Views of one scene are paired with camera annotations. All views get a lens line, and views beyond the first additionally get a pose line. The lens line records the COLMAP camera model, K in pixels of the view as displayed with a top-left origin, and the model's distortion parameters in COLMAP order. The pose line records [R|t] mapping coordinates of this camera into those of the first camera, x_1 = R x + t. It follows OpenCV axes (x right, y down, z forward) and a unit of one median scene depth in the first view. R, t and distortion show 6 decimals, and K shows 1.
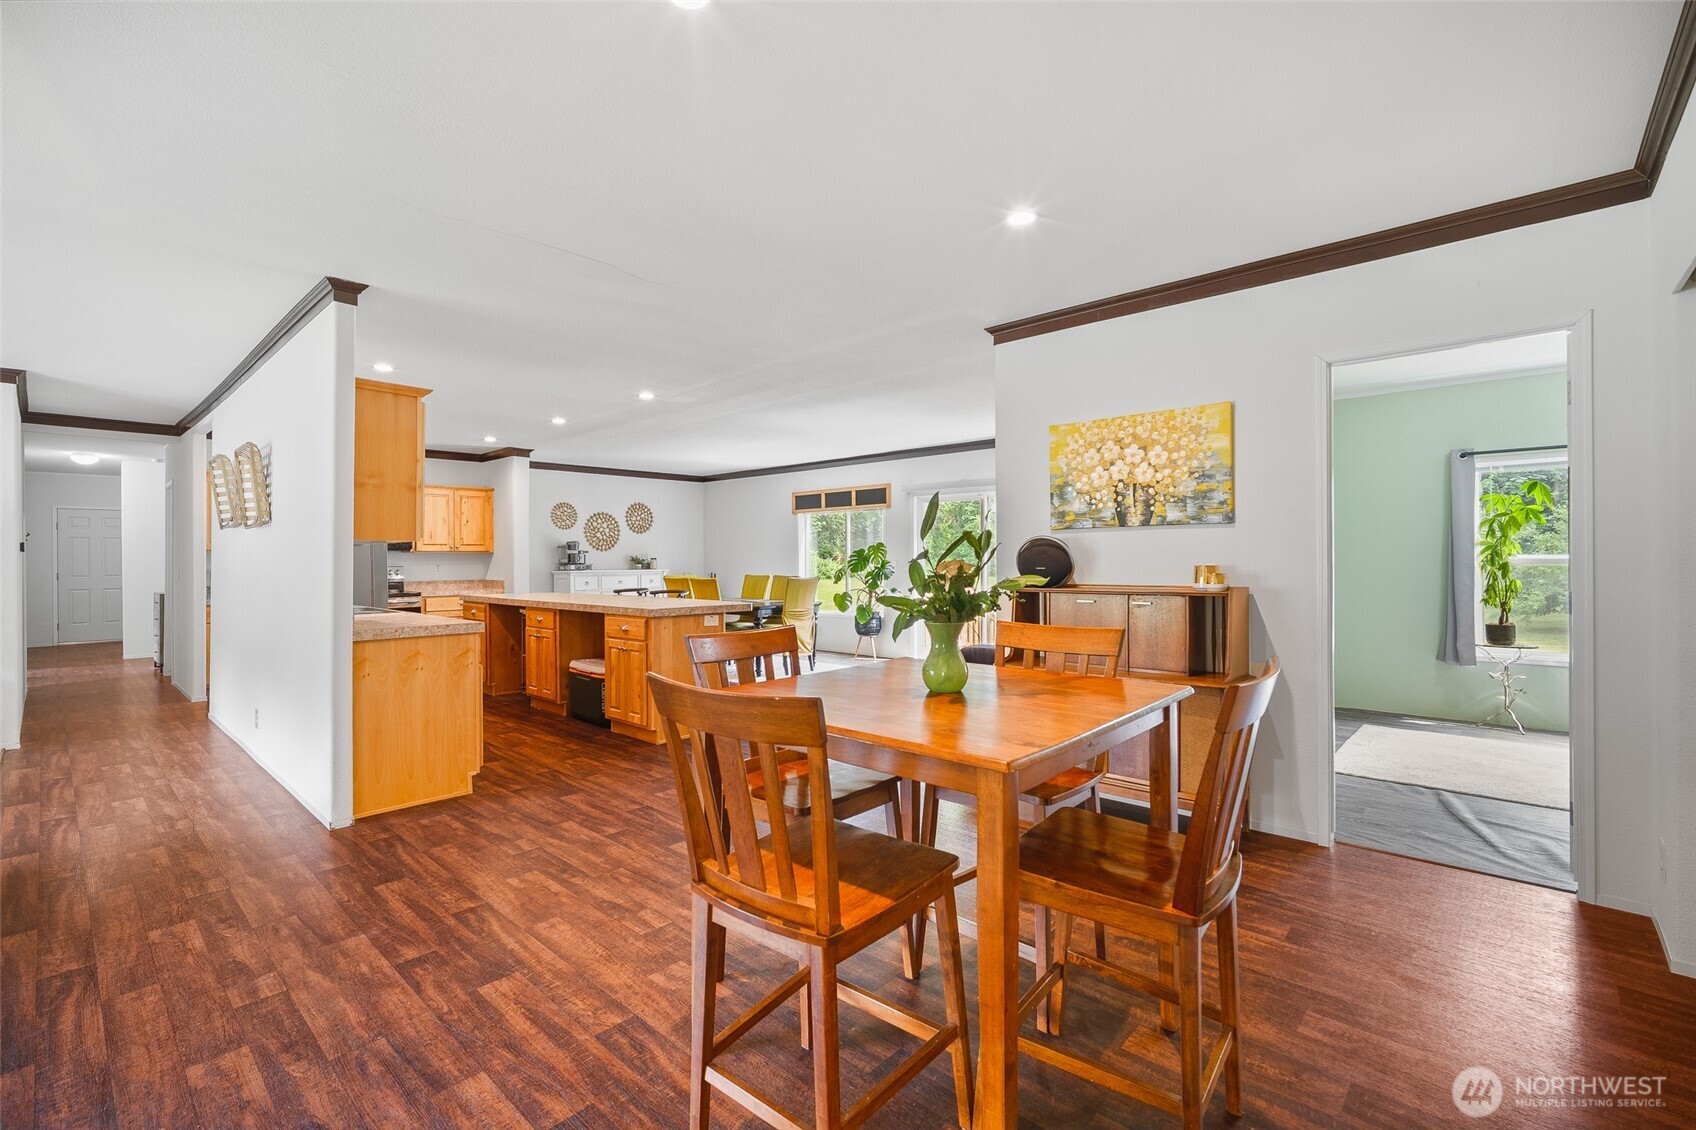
lens RADIAL K [[743.1, 0, 860.4], [0, 743.1, 556.7], [0, 0, 1]] dist [-0.003578, 0.000614]
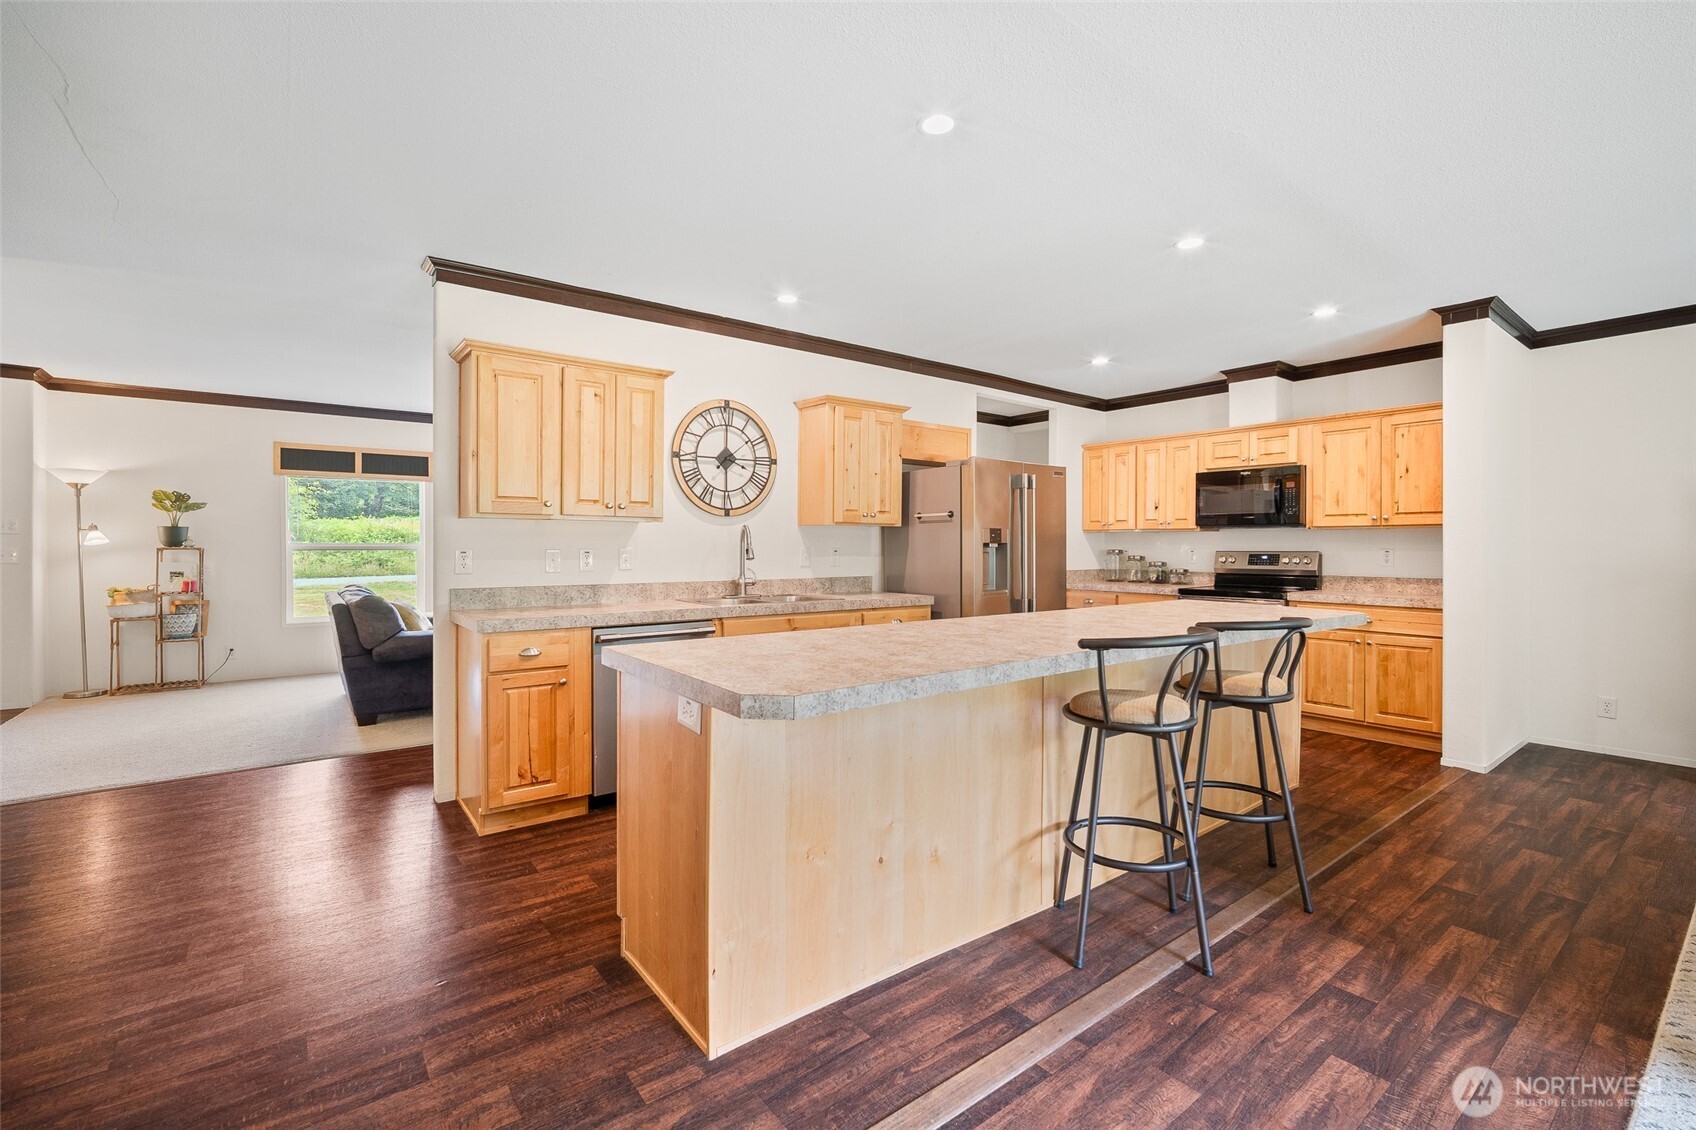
lens RADIAL K [[743.1, 0, 860.4], [0, 743.1, 556.7], [0, 0, 1]] dist [-0.003578, 0.000614]
pose [[-0.187409, 0.020743, -0.982063, 0.073384], [0.001997, 0.999783, 0.020736, 0.003328], [0.982280, 0.001925, -0.187409, 0.681615]]
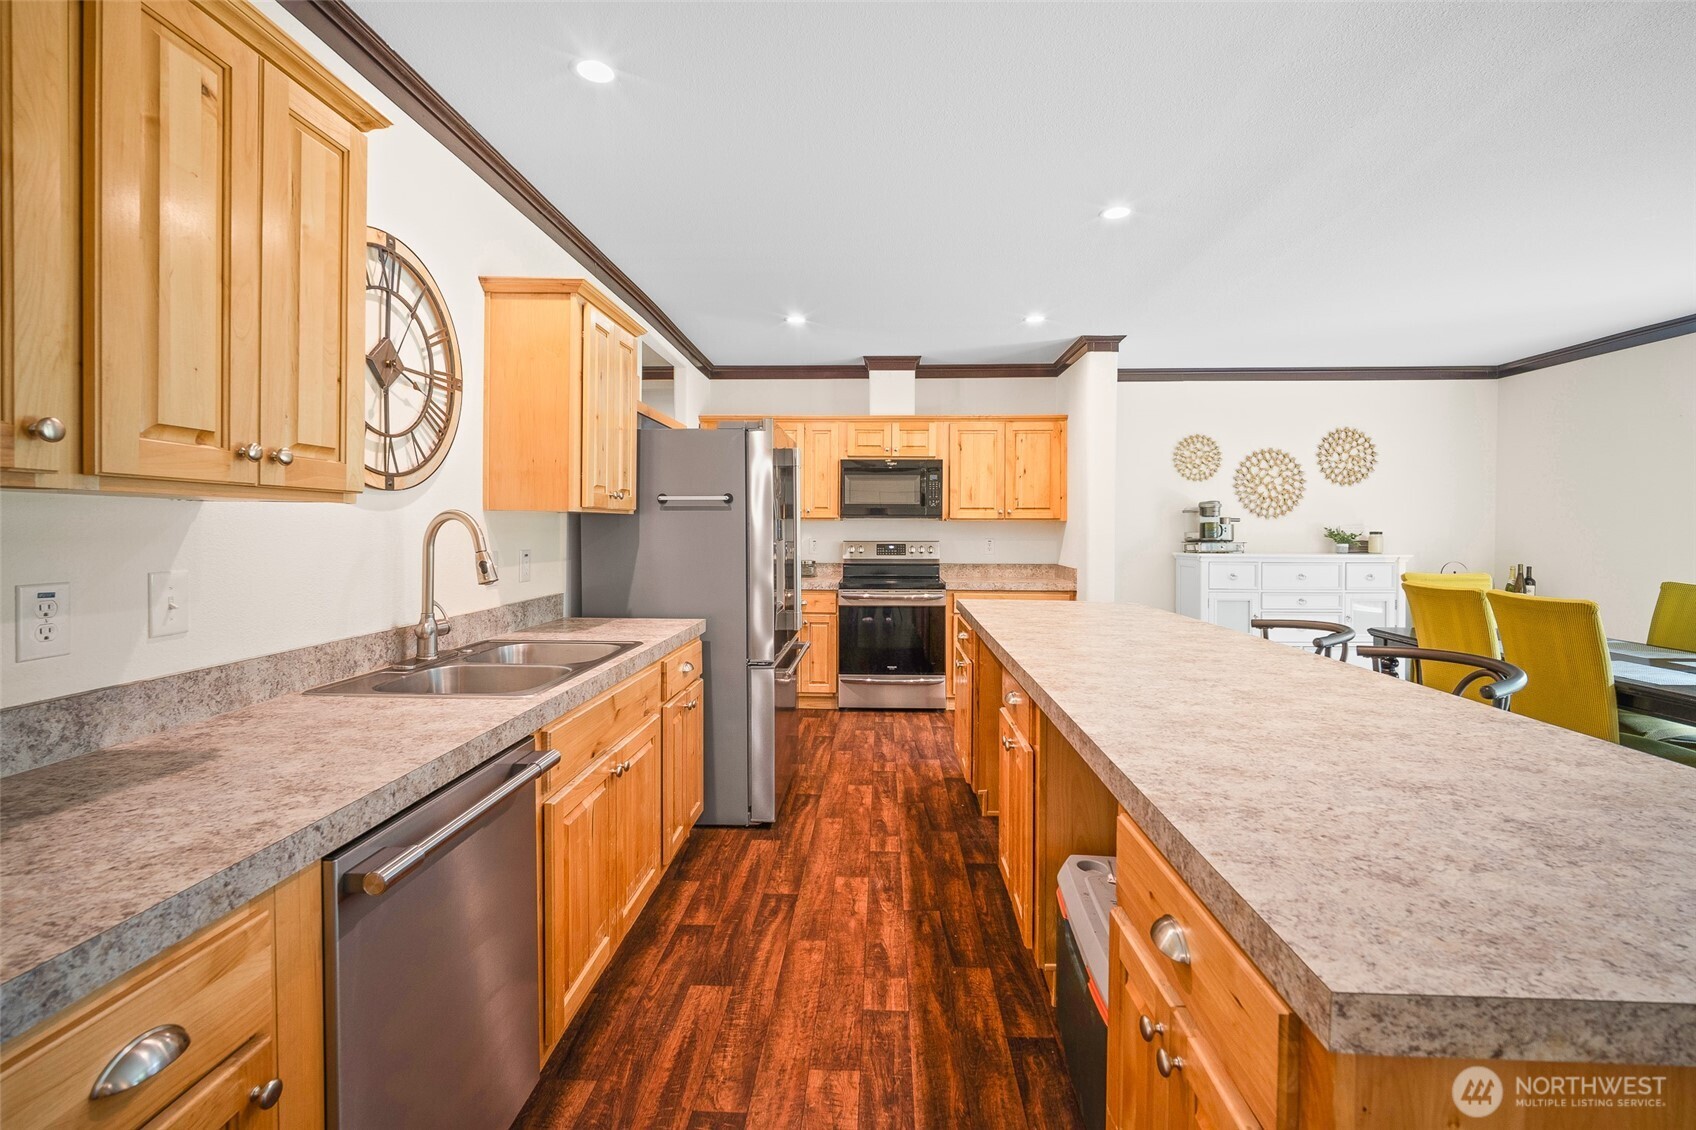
lens RADIAL K [[751.1, 0, 850.3], [0, 751.1, 534.1], [0, 0, 1]] dist [-0.006840, 0.000056]
pose [[0.630801, 0.016165, -0.775776, -0.127365], [-0.004861, 0.999846, 0.016881, -0.004440], [0.775930, -0.006877, 0.630782, 0.469107]]
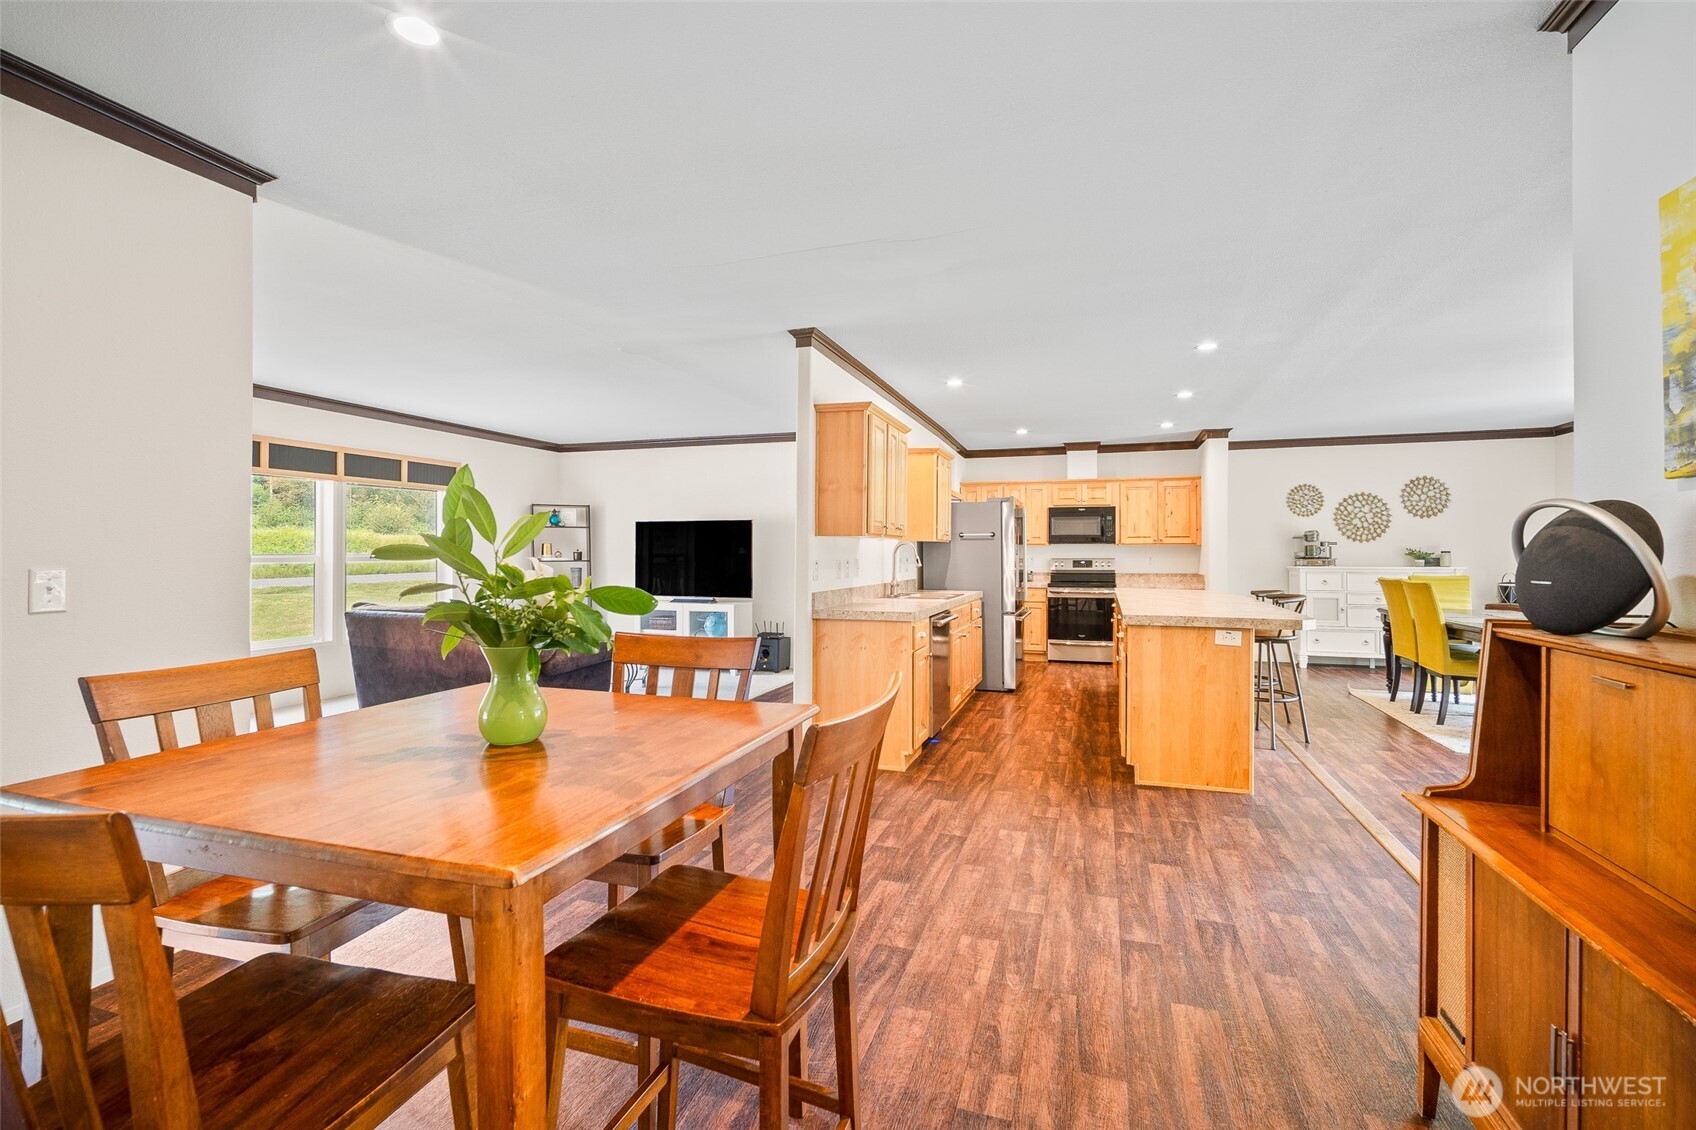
lens RADIAL K [[758.2, 0, 854.6], [0, 758.2, 547.5], [0, 0, 1]] dist [-0.003451, -0.000024]
pose [[0.401211, -0.001320, -0.915985, 0.197757], [-0.000074, 0.999999, -0.001473, -0.000913], [0.915986, 0.000659, 0.401210, 0.219297]]
